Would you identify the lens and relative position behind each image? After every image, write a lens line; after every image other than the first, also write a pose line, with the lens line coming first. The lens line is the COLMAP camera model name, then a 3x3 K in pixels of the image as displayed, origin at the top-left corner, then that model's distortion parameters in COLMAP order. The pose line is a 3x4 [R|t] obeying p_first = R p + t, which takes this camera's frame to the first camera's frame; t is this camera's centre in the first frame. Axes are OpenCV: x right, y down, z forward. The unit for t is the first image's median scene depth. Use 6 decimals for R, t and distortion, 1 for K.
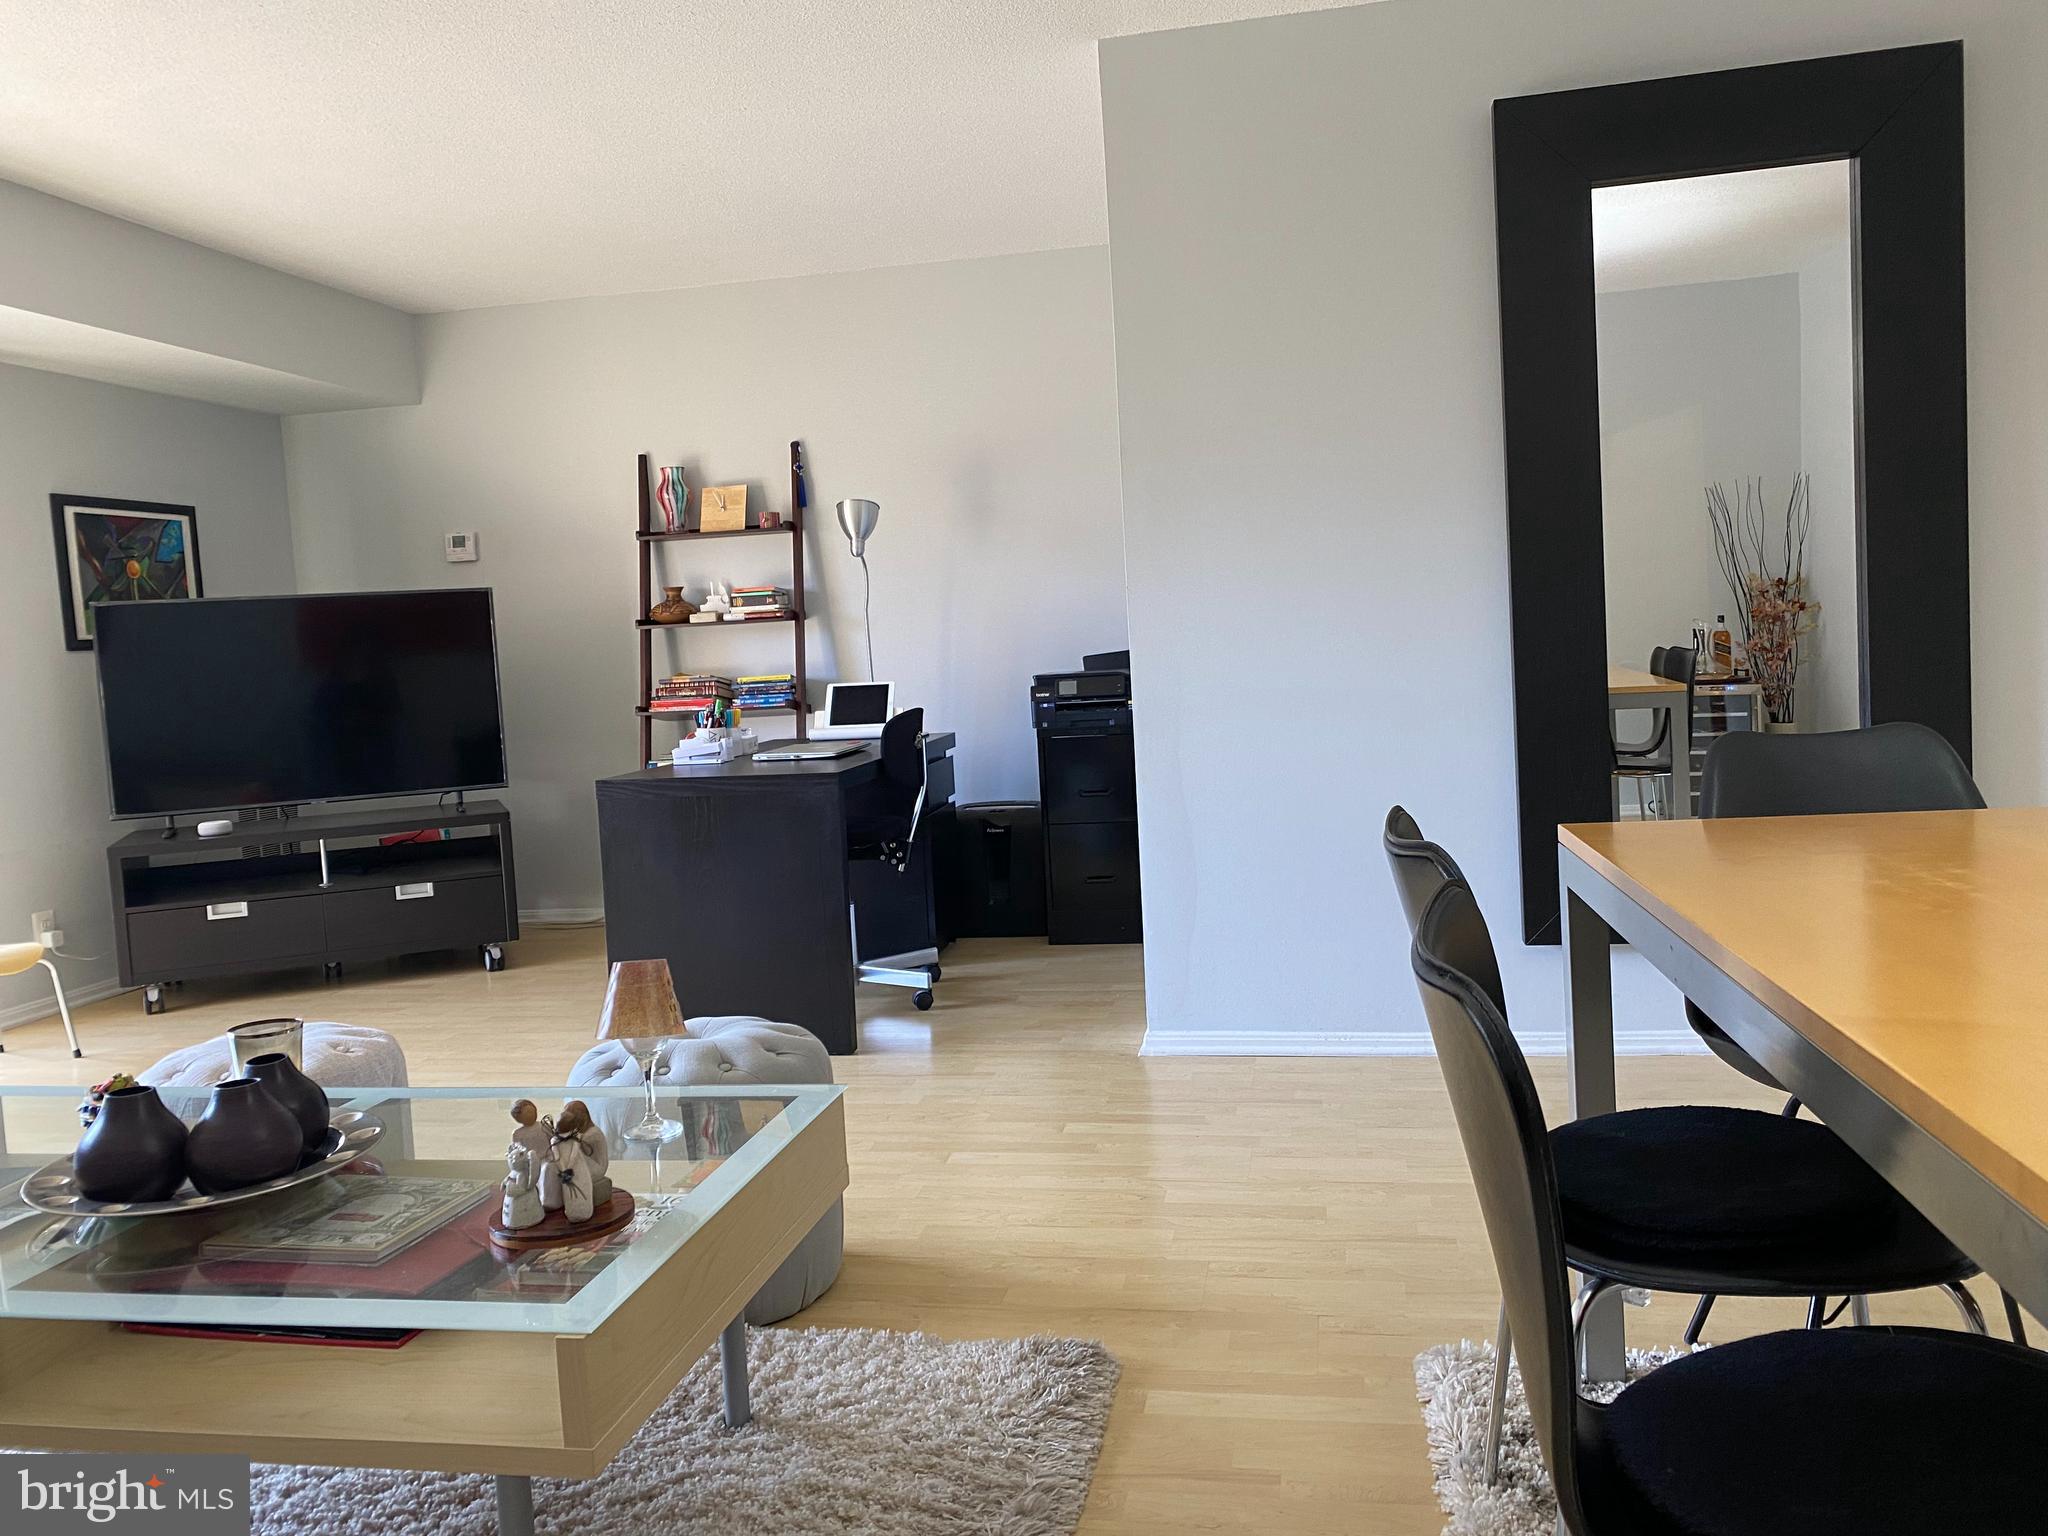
lens RADIAL K [[1560.2, 0, 1027.2], [0, 1560.2, 763.8], [0, 0, 1]] dist [0.055073, -0.064847]
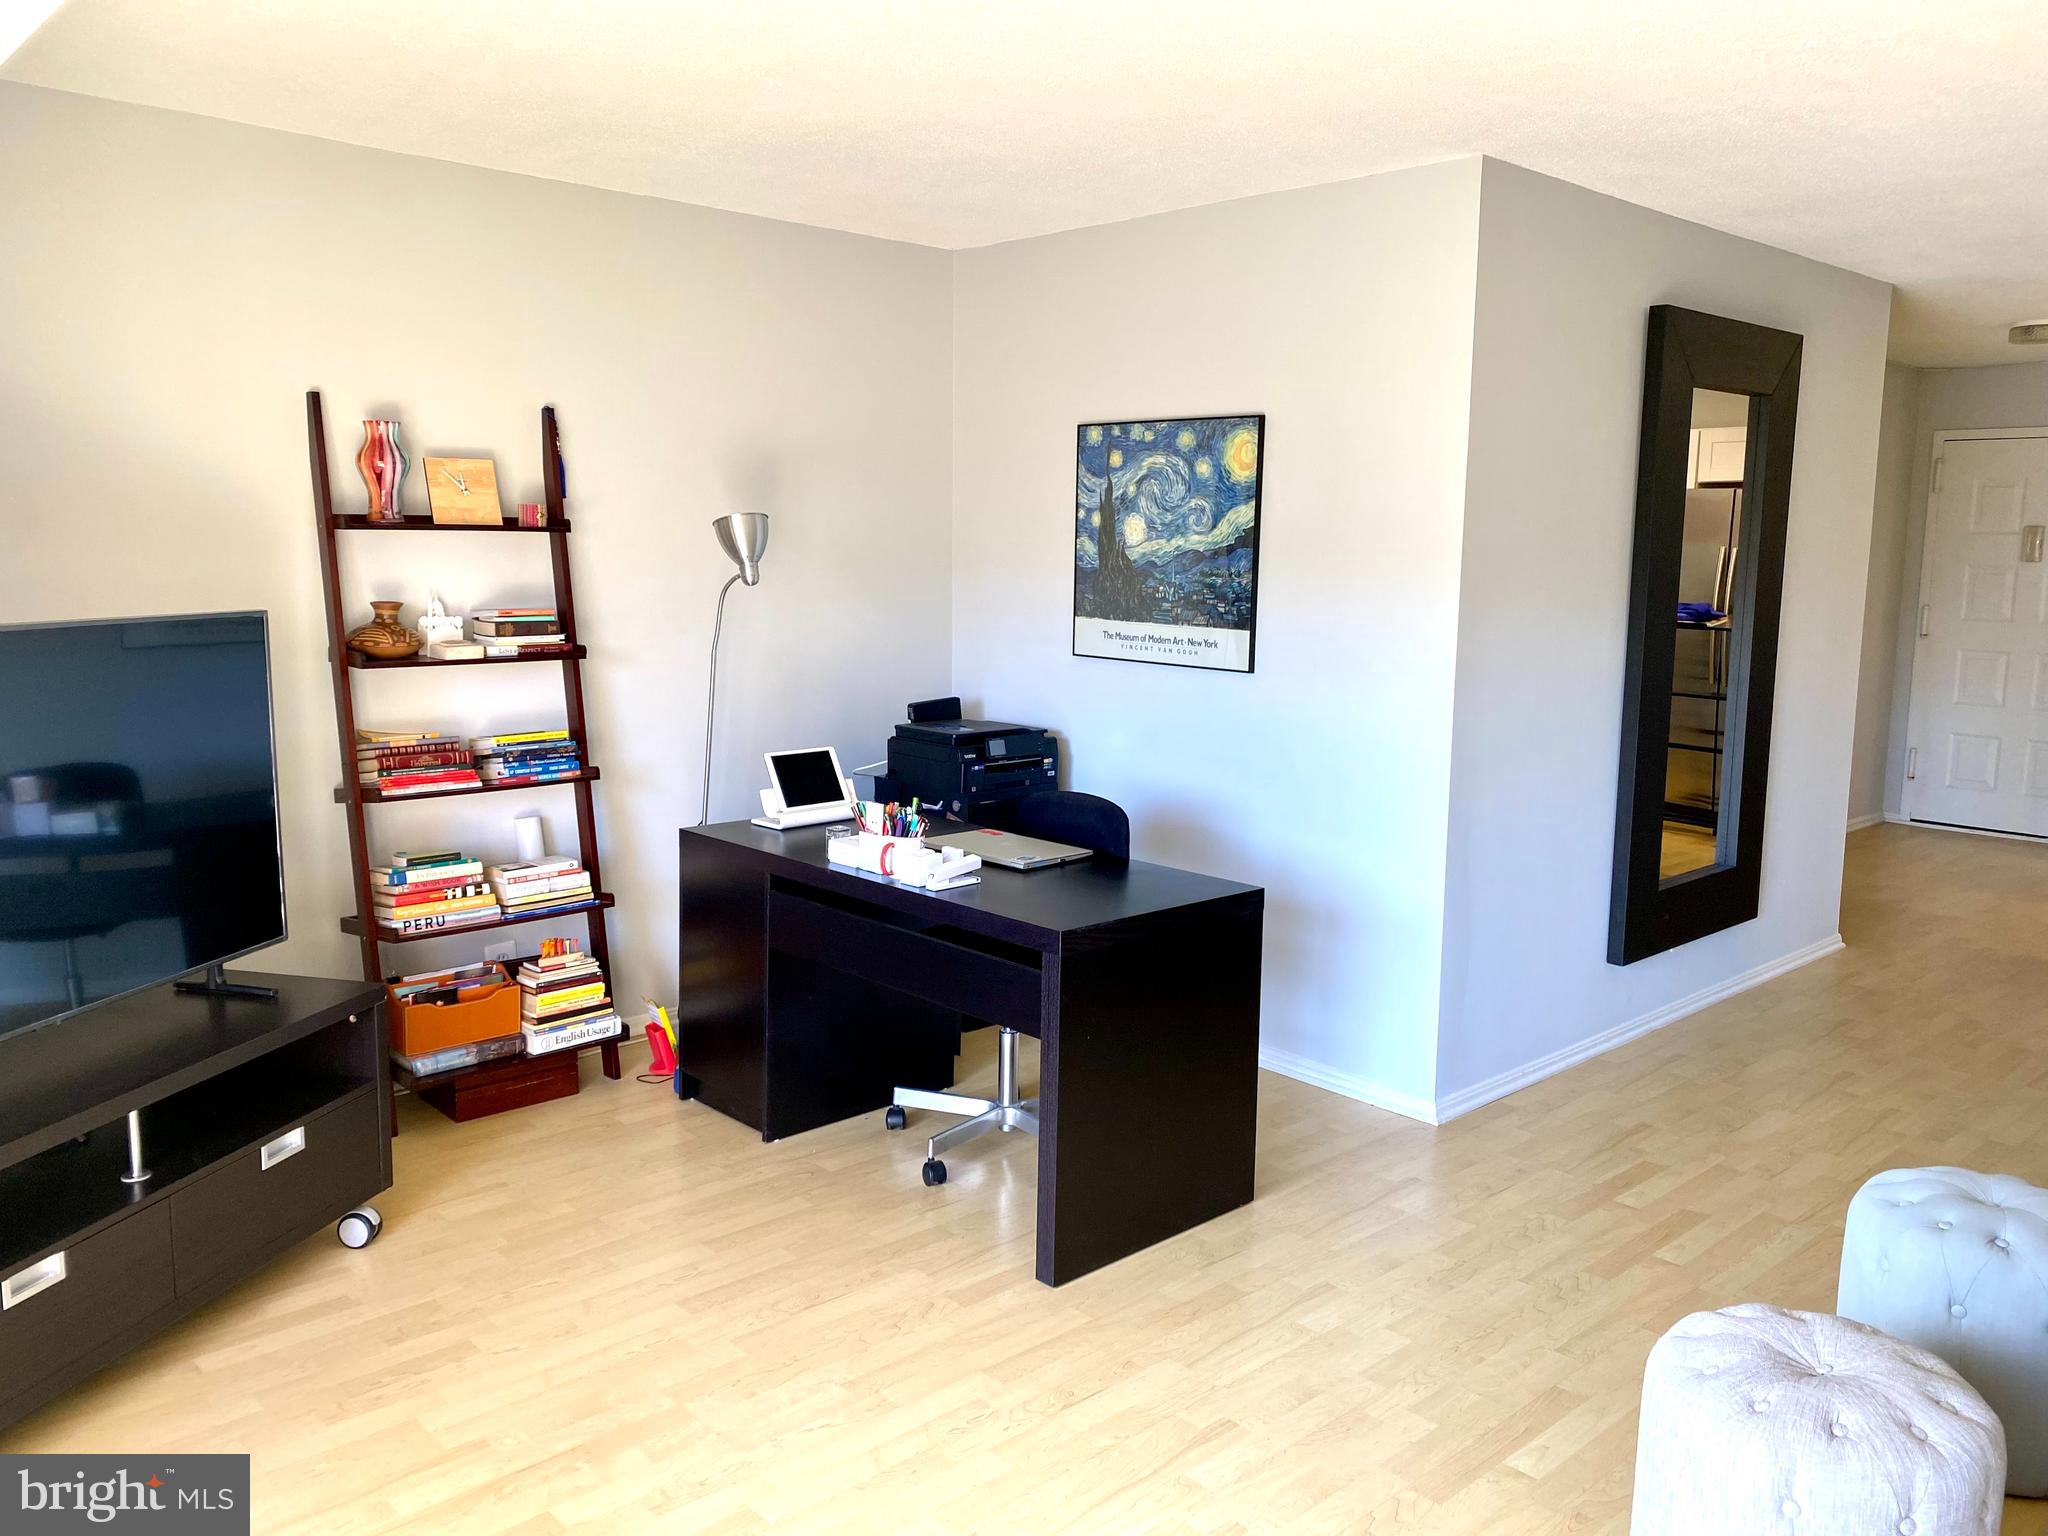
lens RADIAL K [[1560.2, 0, 1023.8], [0, 1560.2, 752.3], [0, 0, 1]] dist [0.055073, -0.064847]
pose [[0.590482, -0.043965, 0.805852, -0.641721], [0.016961, 0.998971, 0.042073, -0.077724], [-0.806872, -0.011175, 0.590620, 0.414874]]
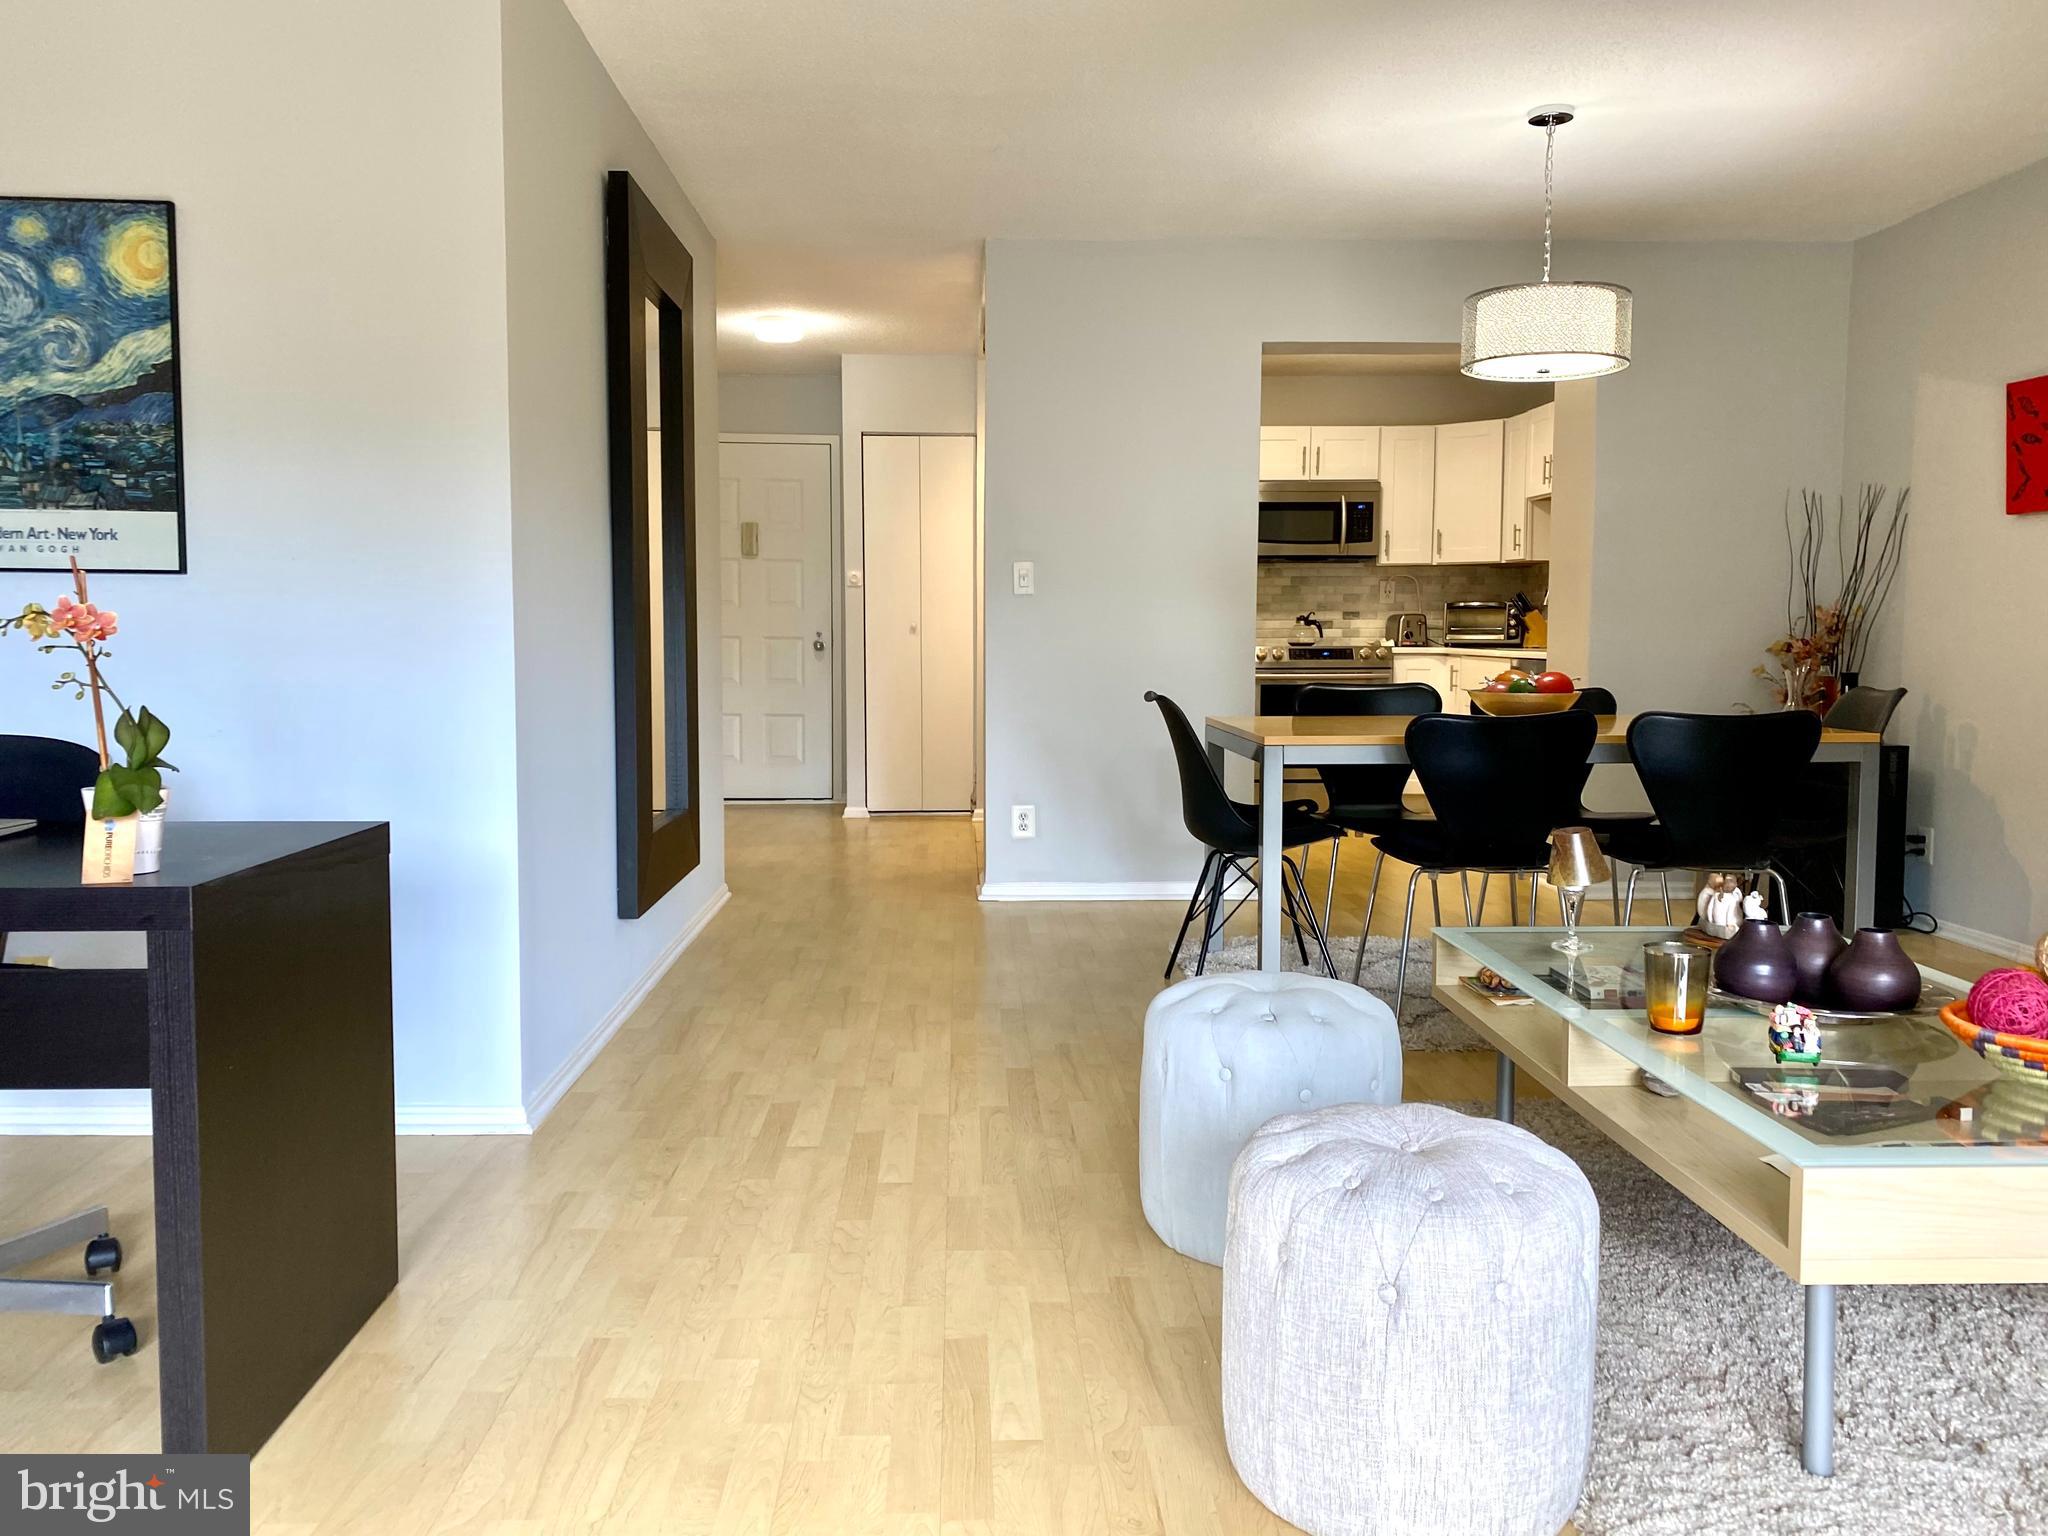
lens RADIAL K [[1560.2, 0, 1002.0], [0, 1560.2, 748.3], [0, 0, 1]] dist [0.055073, -0.064847]
pose [[-0.213444, -0.019487, 0.976761, -0.541164], [0.086567, 0.995491, 0.038778, -0.017810], [-0.973113, 0.092832, -0.210794, 0.629819]]
